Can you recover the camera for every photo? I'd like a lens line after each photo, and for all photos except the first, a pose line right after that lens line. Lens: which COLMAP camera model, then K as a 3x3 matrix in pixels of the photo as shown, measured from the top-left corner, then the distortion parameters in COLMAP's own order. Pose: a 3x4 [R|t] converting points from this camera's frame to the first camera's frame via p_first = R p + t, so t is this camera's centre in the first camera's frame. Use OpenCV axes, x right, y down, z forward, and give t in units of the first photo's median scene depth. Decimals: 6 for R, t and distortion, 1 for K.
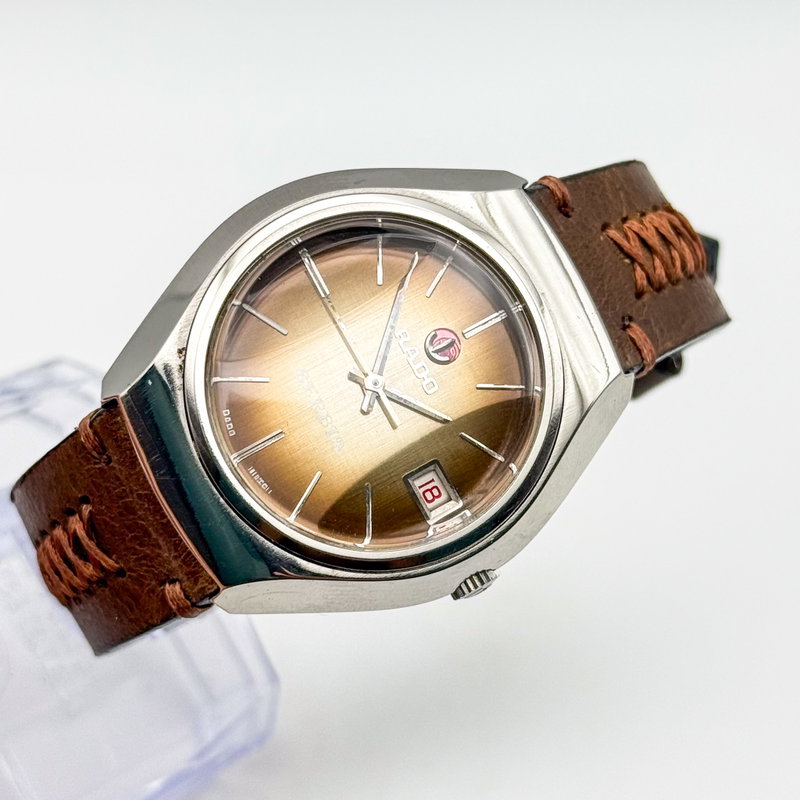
lens RADIAL K [[2325.8, 0, 401.1], [0, 2325.8, 397.4], [0, 0, 1]] dist [0.126508, 0.000000]
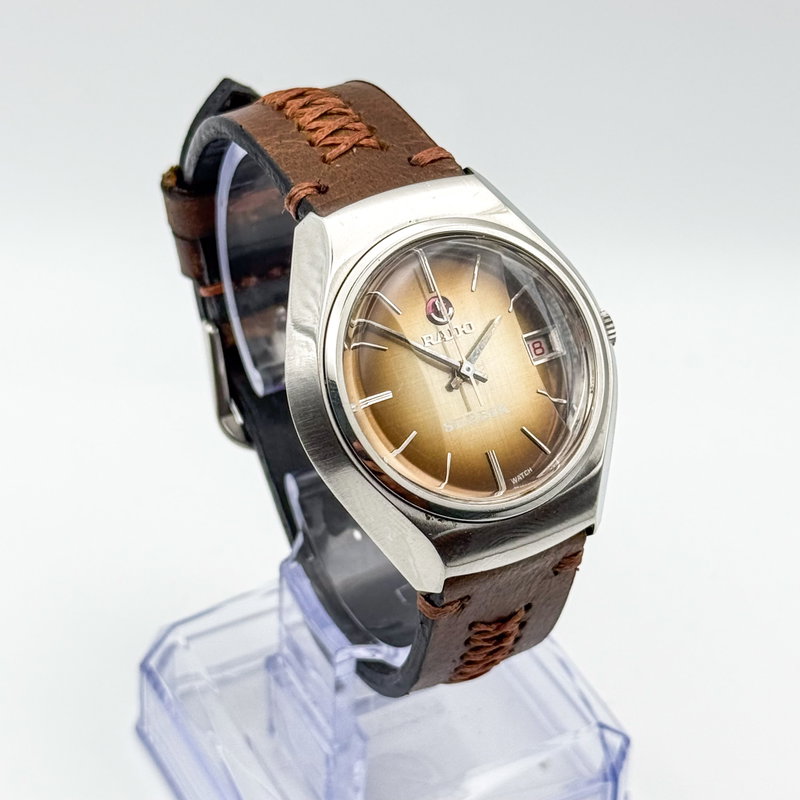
lens RADIAL K [[2325.8, 0, 399.7], [0, 2325.8, 398.3], [0, 0, 1]] dist [0.126508, 0.000000]
pose [[0.173580, -0.977196, 0.122306, -0.173554], [0.877680, 0.209831, 0.430869, -0.536943], [-0.446707, 0.032556, 0.894088, -0.080801]]
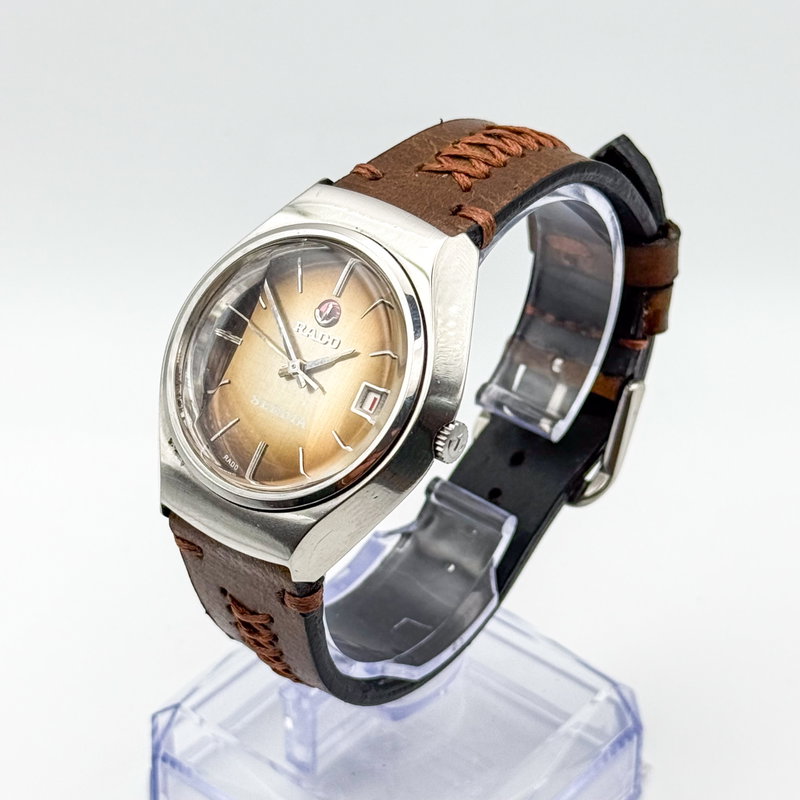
lens RADIAL K [[2325.8, 0, 398.4], [0, 2325.8, 403.5], [0, 0, 1]] dist [0.126508, 0.000000]
pose [[0.703286, -0.641120, -0.307172, 0.388113], [0.531917, 0.761223, -0.370950, 0.487226], [0.471650, 0.097494, 0.876380, -0.086430]]
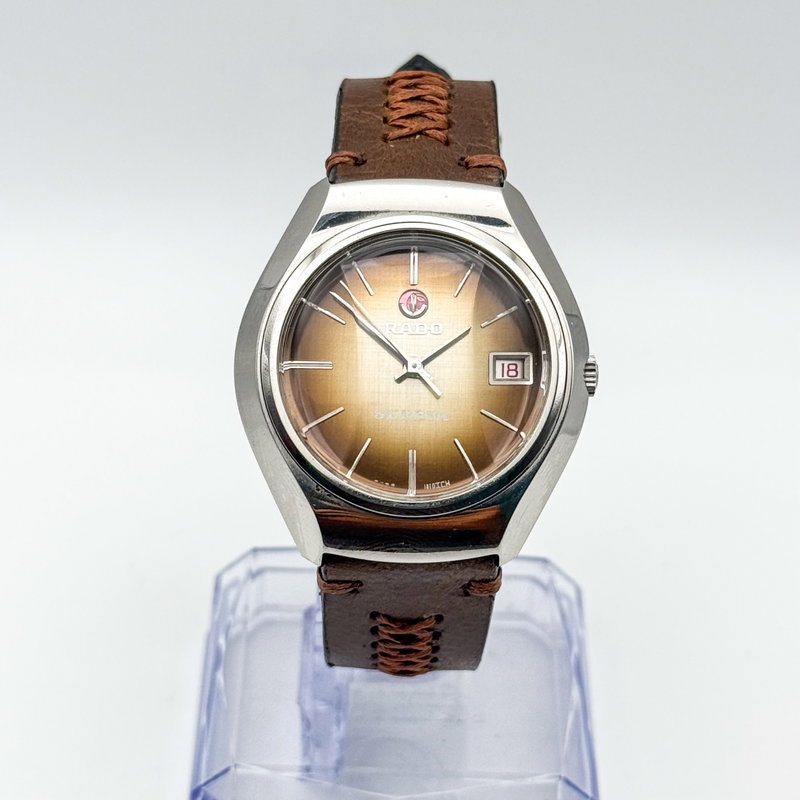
lens RADIAL K [[2325.8, 0, 399.3], [0, 2325.8, 398.2], [0, 0, 1]] dist [0.126508, 0.000000]
pose [[0.491196, -0.871043, 0.003161, -0.032065], [0.868076, 0.489816, 0.080775, -0.100235], [-0.071907, -0.036933, 0.996727, -0.230483]]
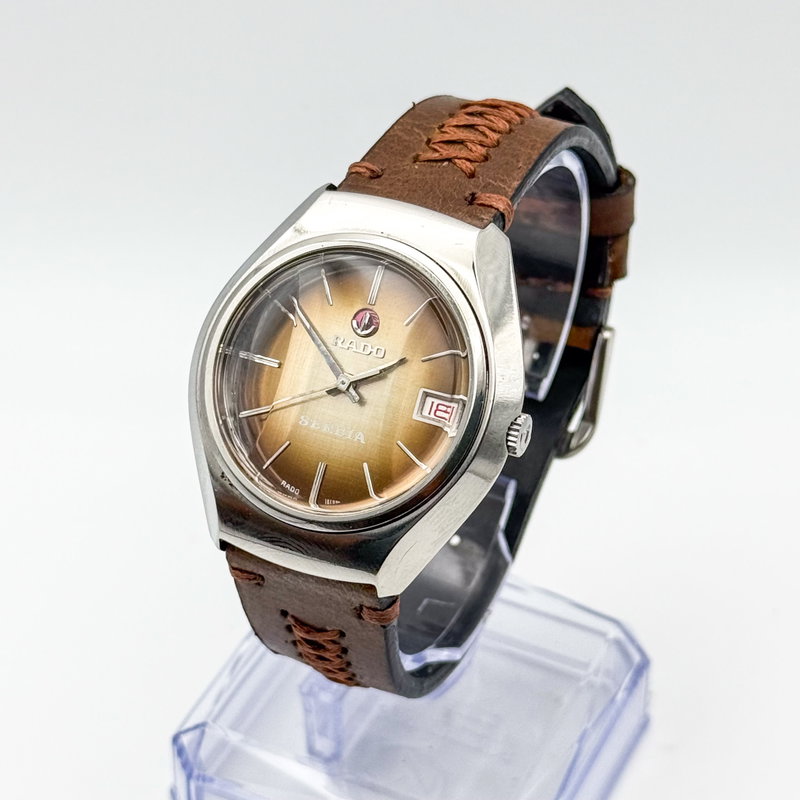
lens RADIAL K [[2325.8, 0, 398.7], [0, 2325.8, 400.3], [0, 0, 1]] dist [0.126508, 0.000000]
pose [[0.648870, -0.727955, -0.221471, 0.265551], [0.698302, 0.685317, -0.206677, 0.266575], [0.302229, -0.020547, 0.953014, -0.179267]]
